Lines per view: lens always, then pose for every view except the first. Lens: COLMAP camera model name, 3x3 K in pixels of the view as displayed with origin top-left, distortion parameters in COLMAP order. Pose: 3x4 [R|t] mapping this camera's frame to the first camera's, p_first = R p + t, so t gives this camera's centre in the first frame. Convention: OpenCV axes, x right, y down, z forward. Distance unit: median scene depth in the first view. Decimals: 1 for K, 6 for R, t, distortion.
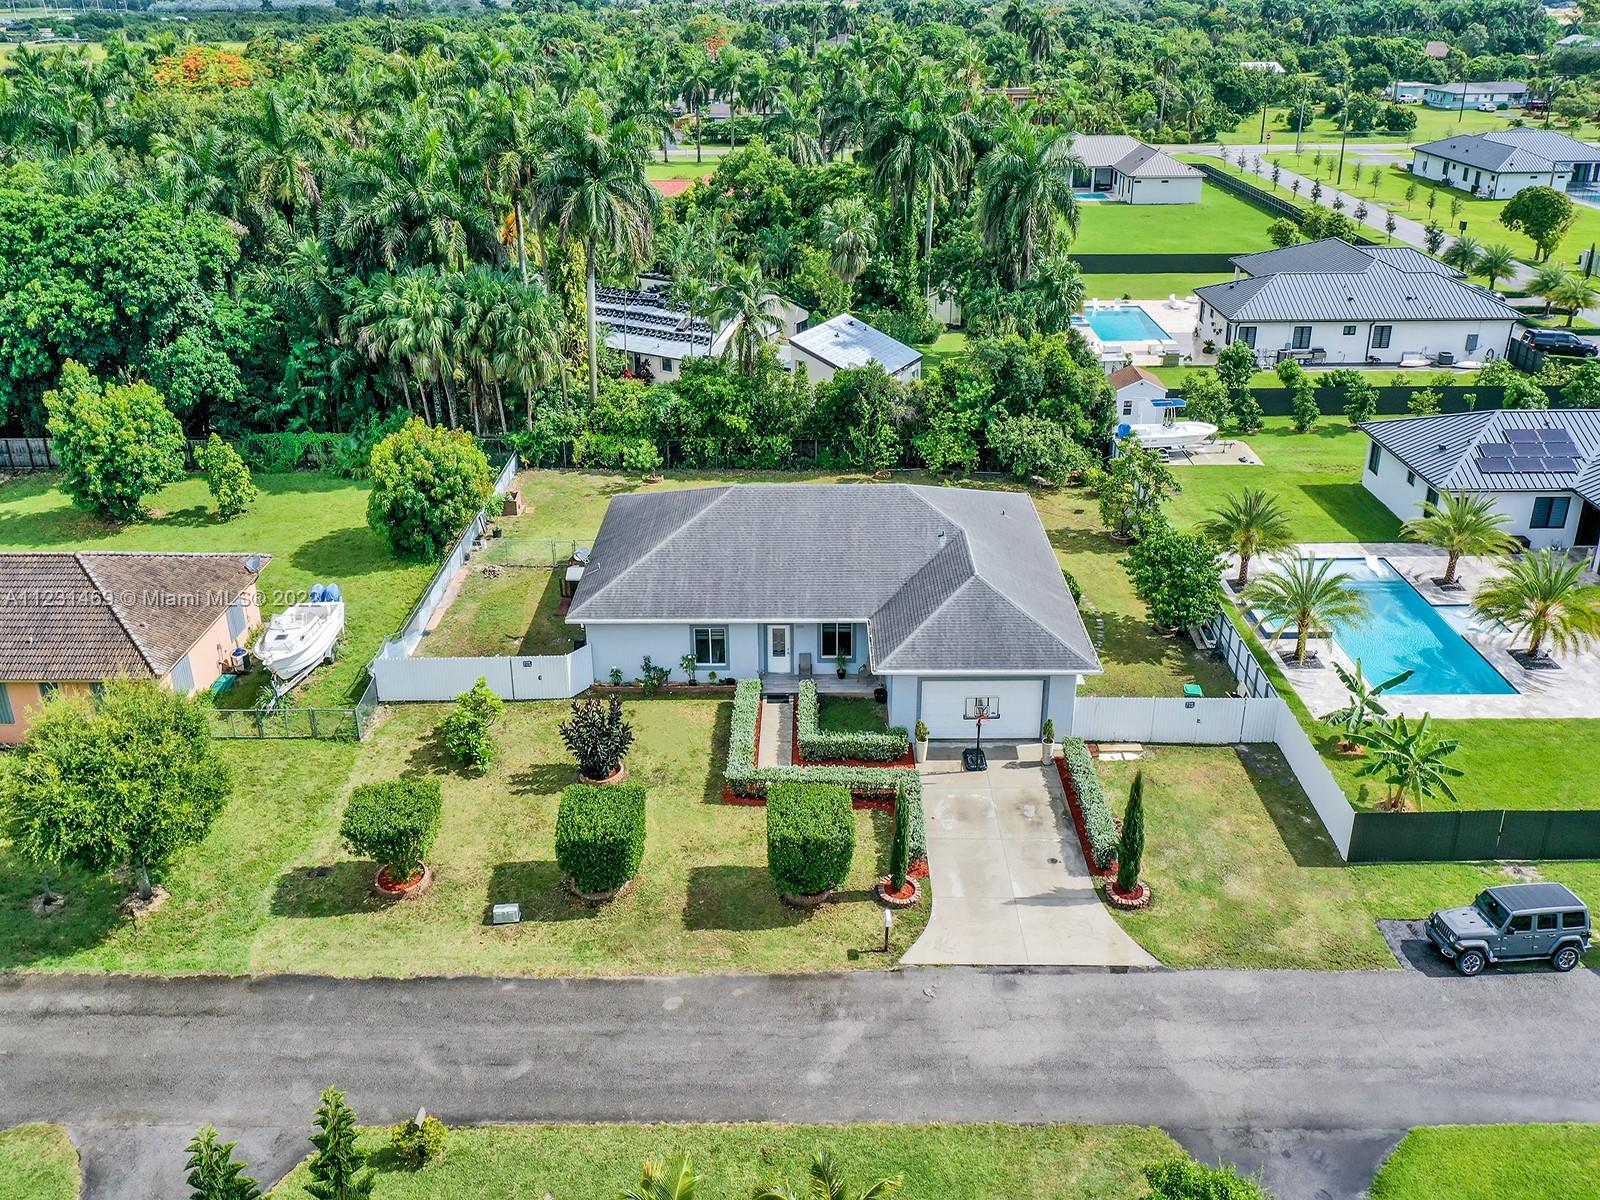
lens RADIAL K [[1409.1, 0, 800.0], [0, 1409.1, 600.0], [0, 0, 1]] dist [-0.001096, -0.003407]
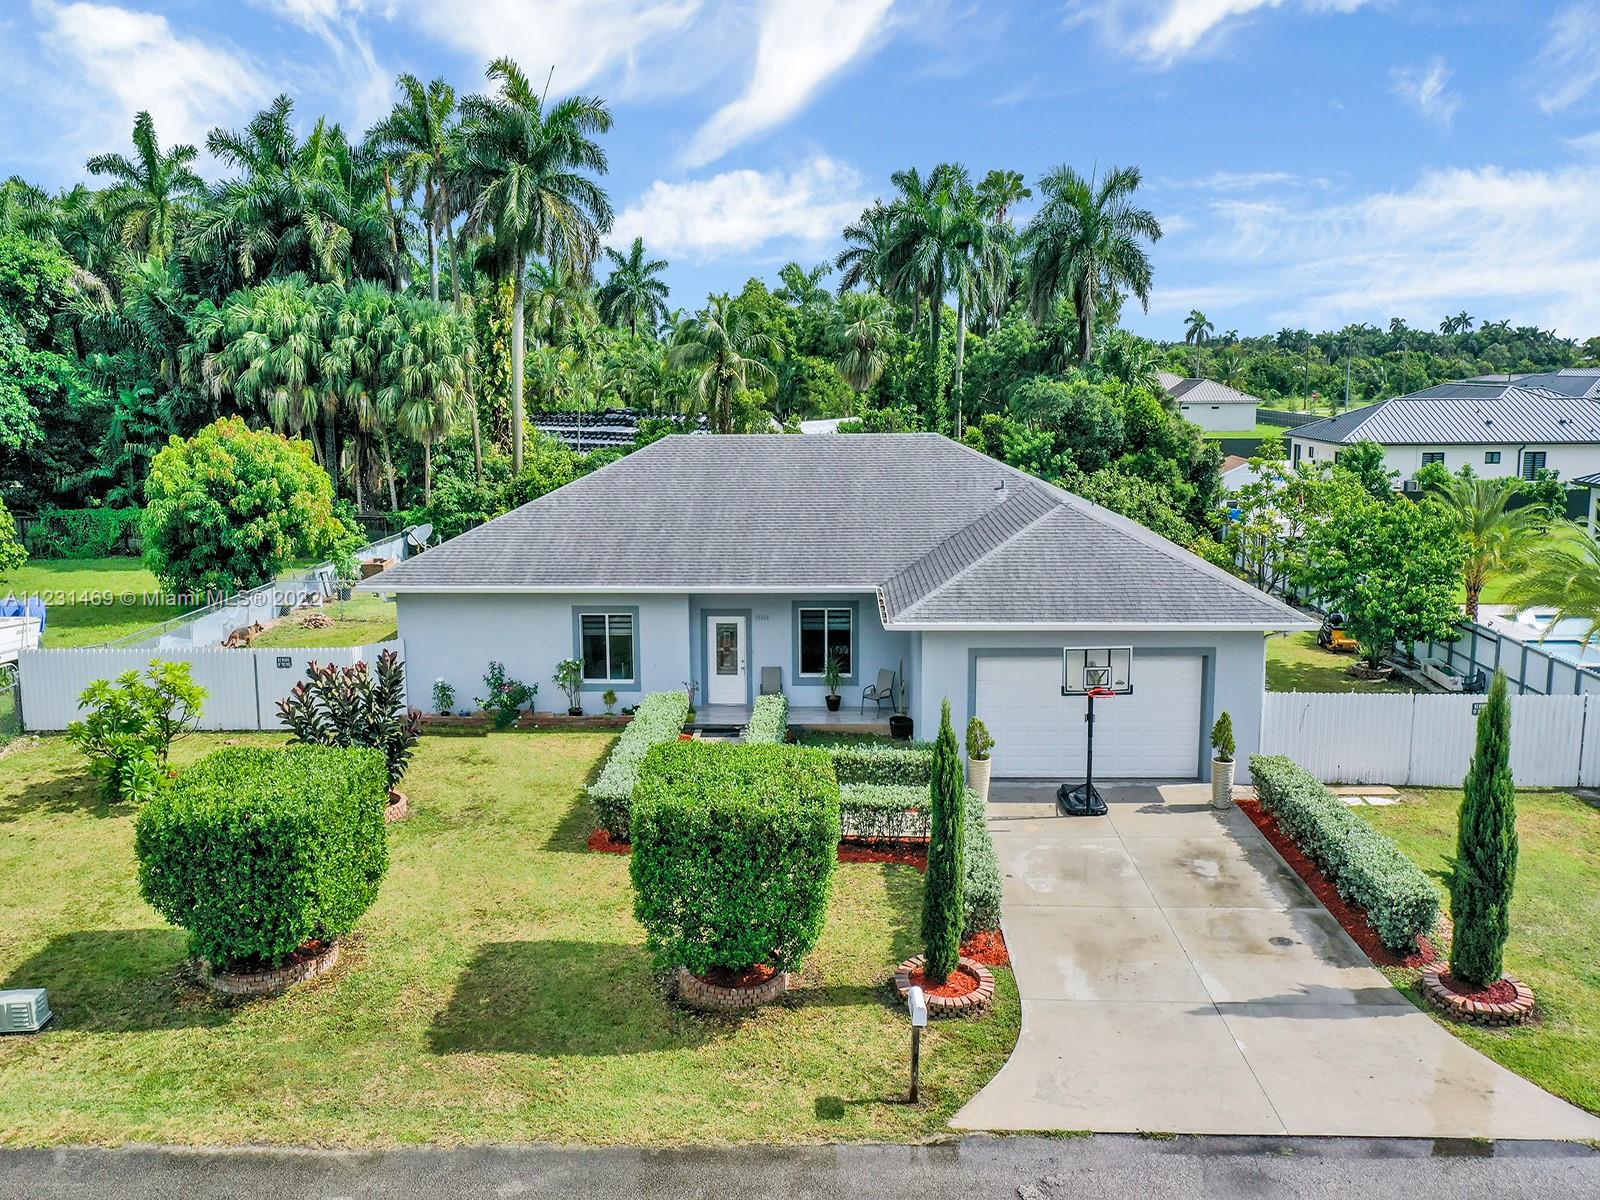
lens RADIAL K [[1409.2, 0, 790.5], [0, 1409.2, 602.7], [0, 0, 1]] dist [0.000575, -0.005055]
pose [[0.999648, 0.002771, -0.026367, 0.028932], [-0.009145, 0.969520, -0.244841, 0.166781], [0.024885, 0.244997, 0.969205, 0.461013]]
